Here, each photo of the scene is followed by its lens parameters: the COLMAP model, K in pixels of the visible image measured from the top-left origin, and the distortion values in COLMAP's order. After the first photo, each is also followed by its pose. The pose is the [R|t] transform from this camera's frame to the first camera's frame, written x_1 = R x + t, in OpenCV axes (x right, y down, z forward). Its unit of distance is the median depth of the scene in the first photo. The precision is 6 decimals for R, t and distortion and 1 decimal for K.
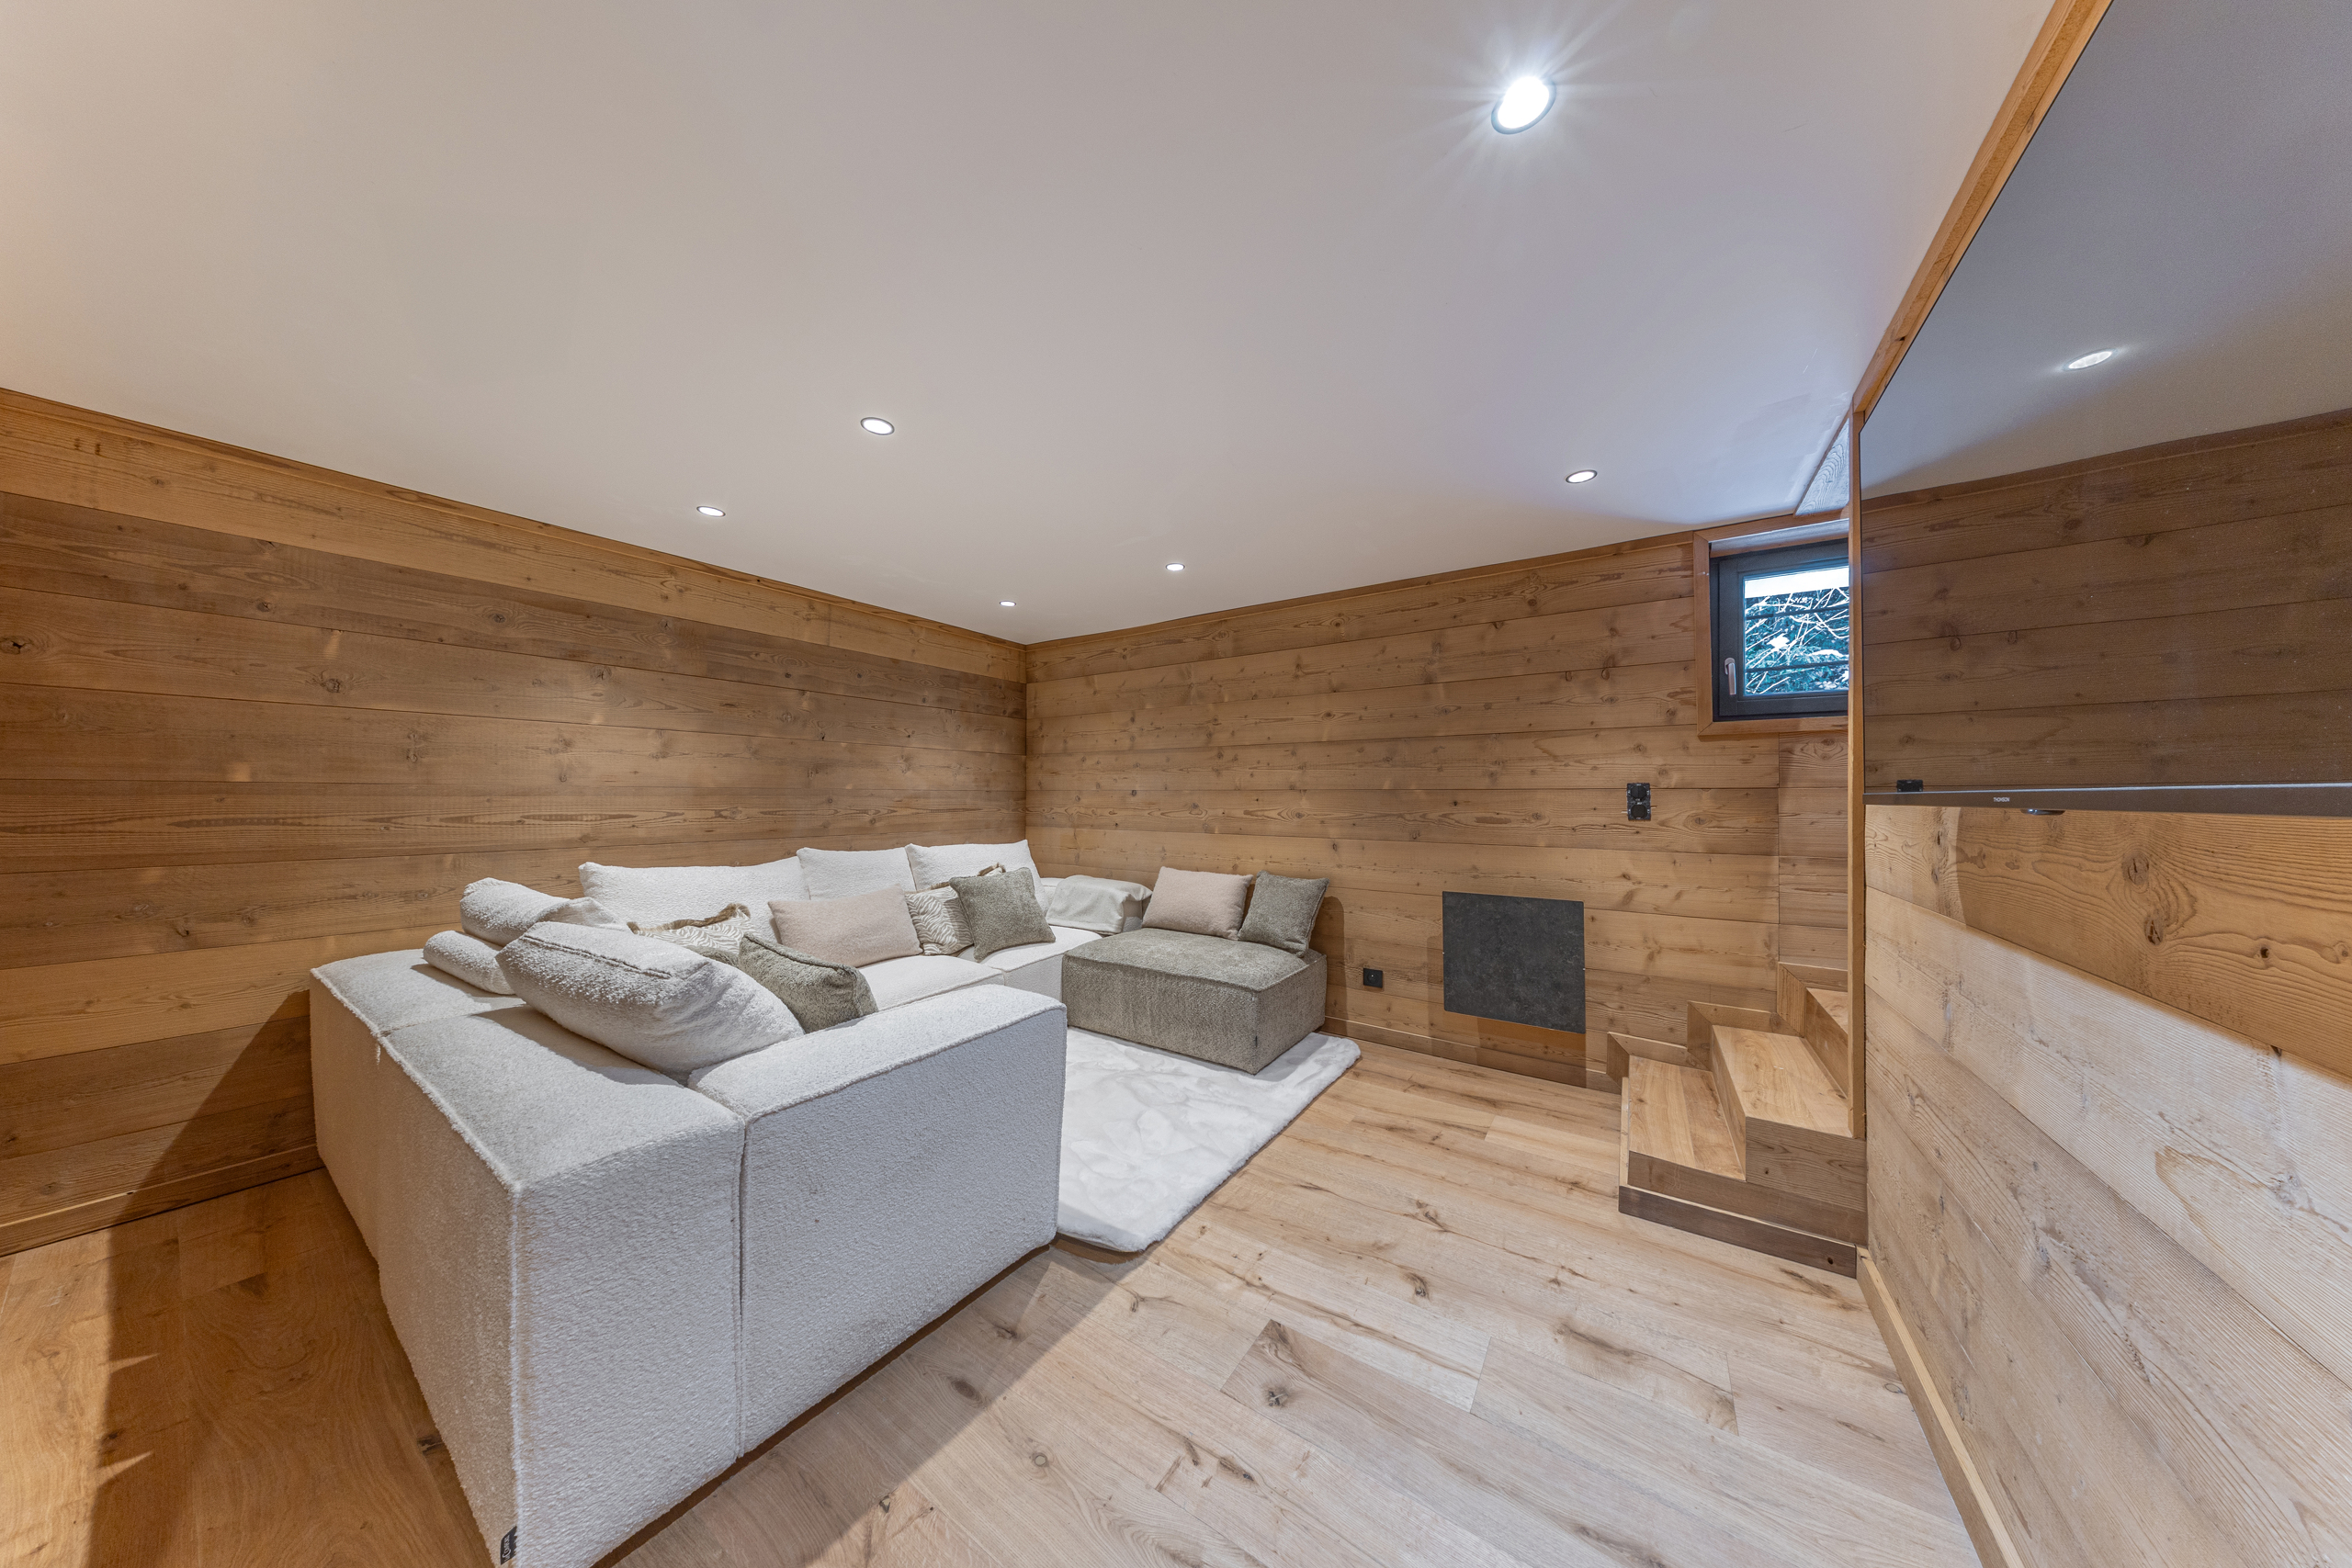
lens RADIAL K [[686.4, 0, 1176.0], [0, 686.4, 784.0], [0, 0, 1]] dist [0.000040, -0.000006]
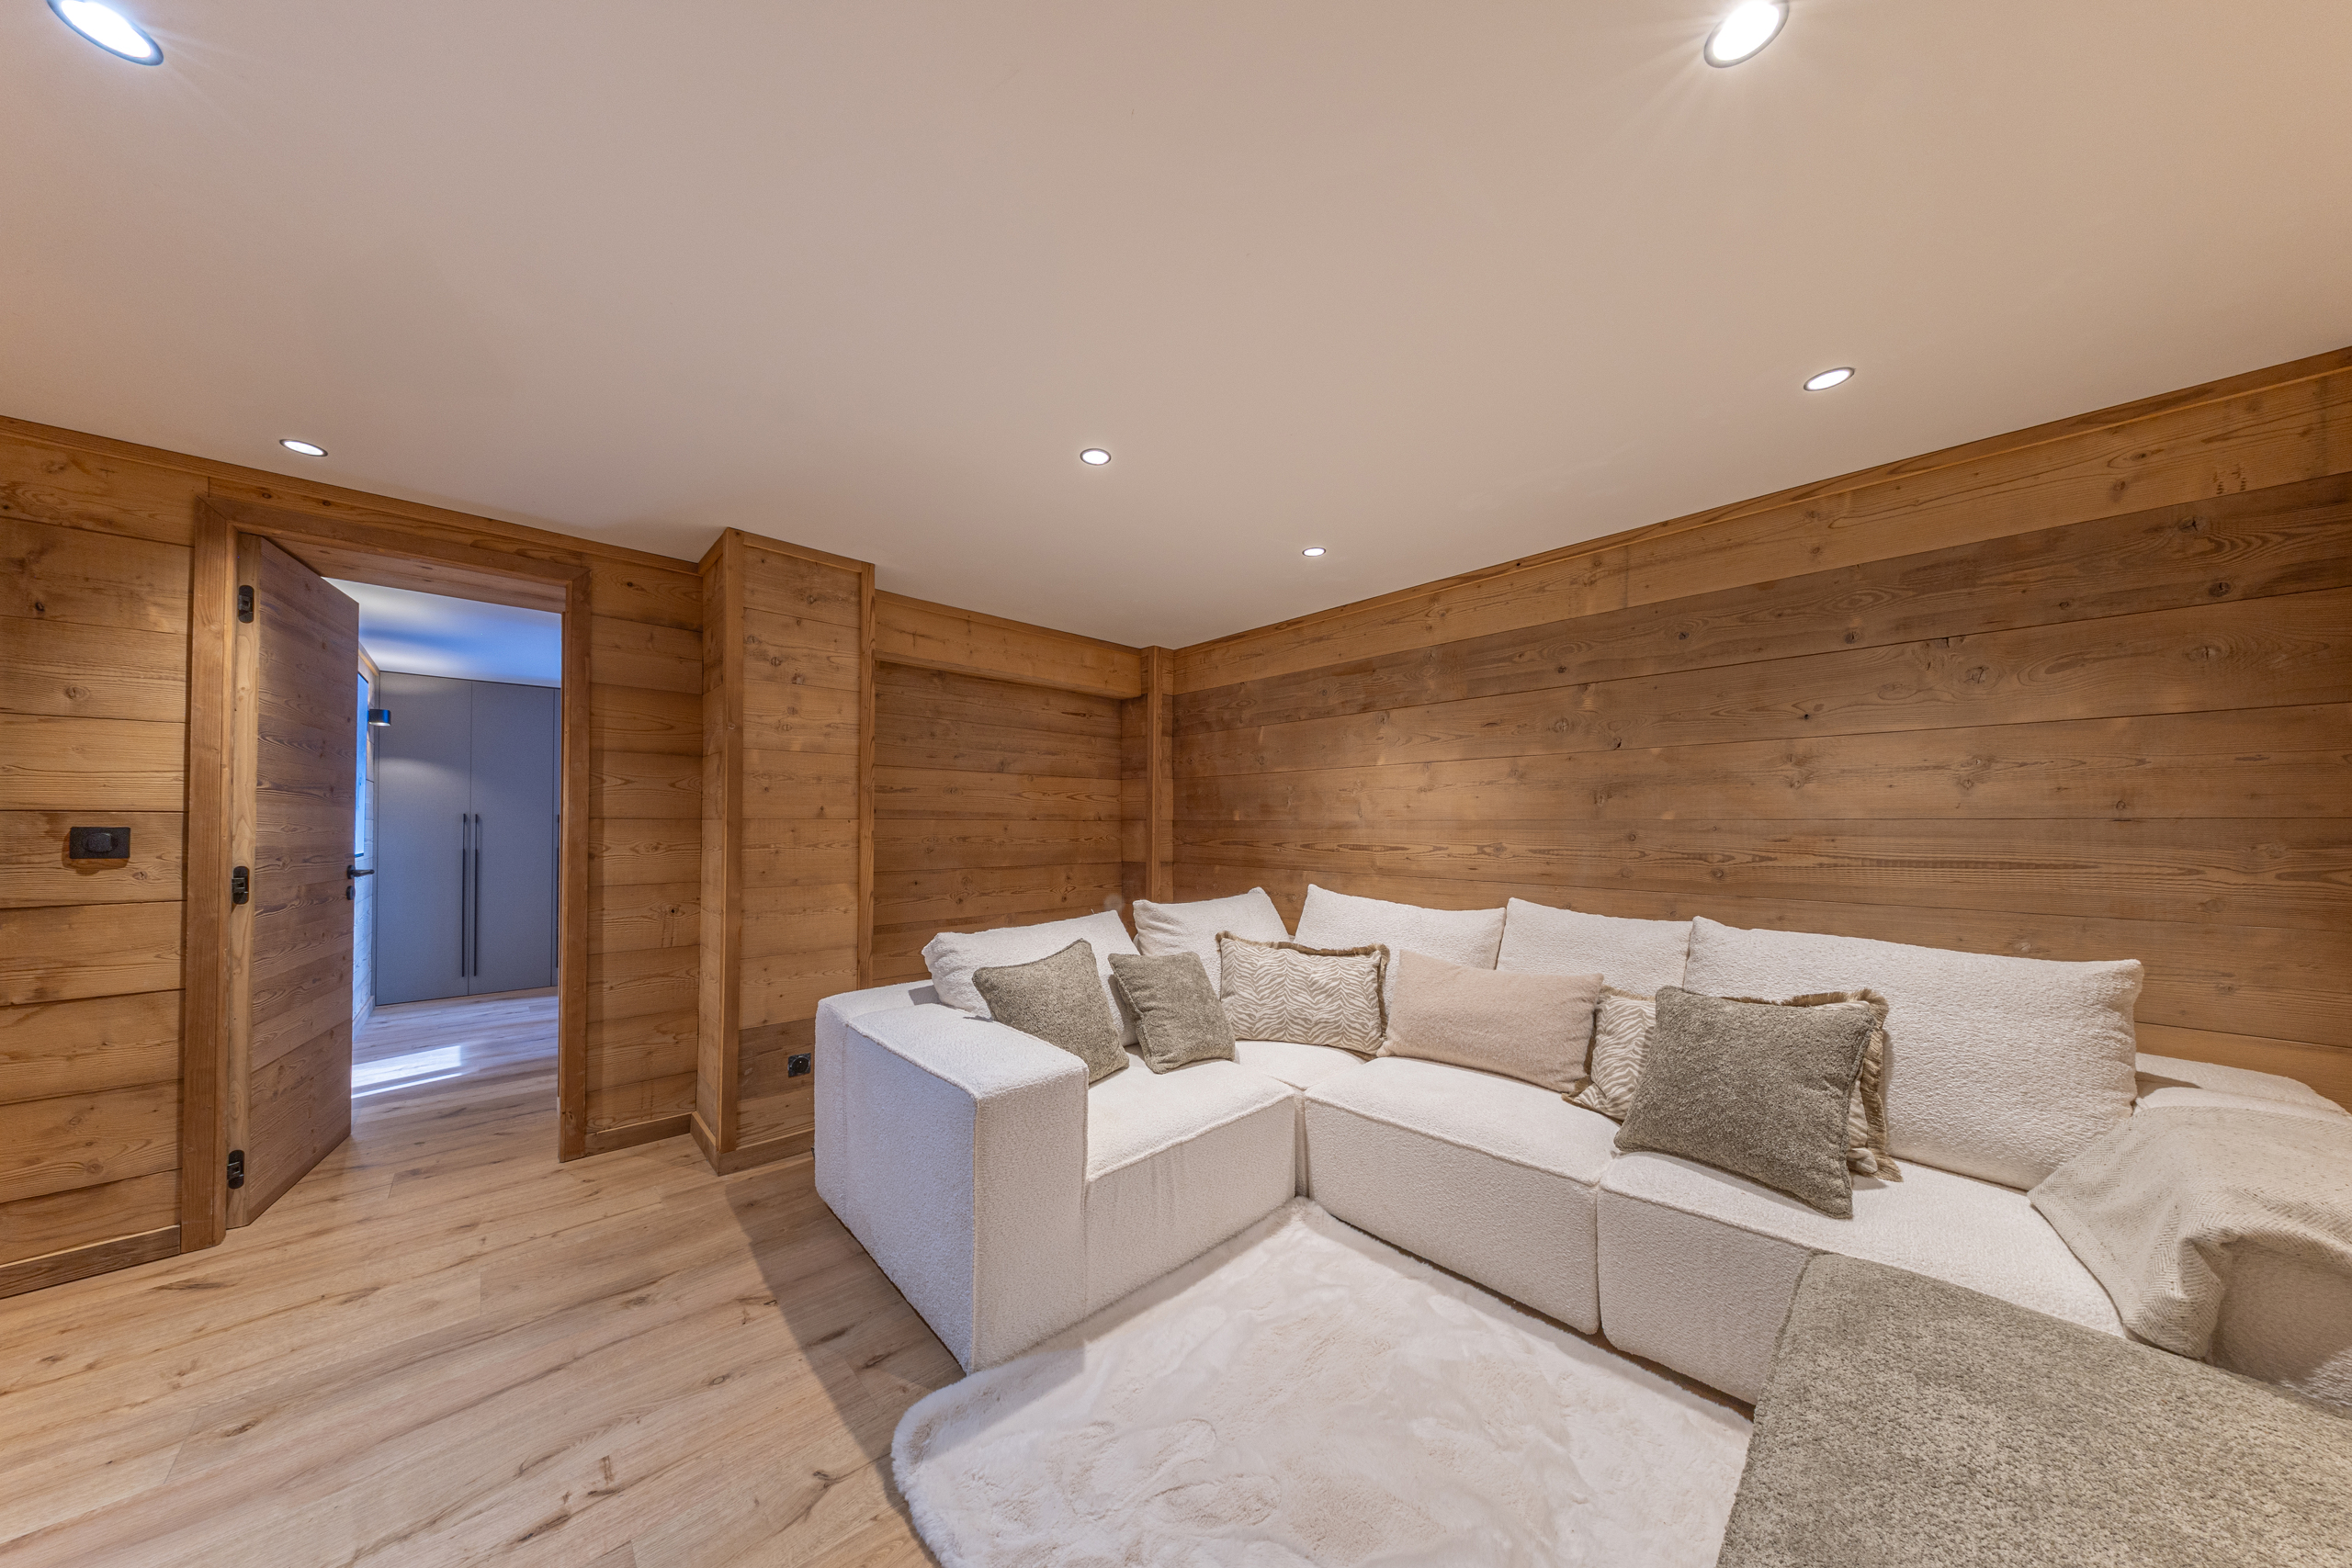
lens RADIAL K [[701.7, 0, 1116.8], [0, 701.7, 815.2], [0, 0, 1]] dist [-0.000189, -0.000022]
pose [[-0.252502, -0.017597, -0.967436, 0.299412], [0.014115, 0.999661, -0.021867, 0.011187], [0.967493, -0.019177, -0.252168, 0.718913]]
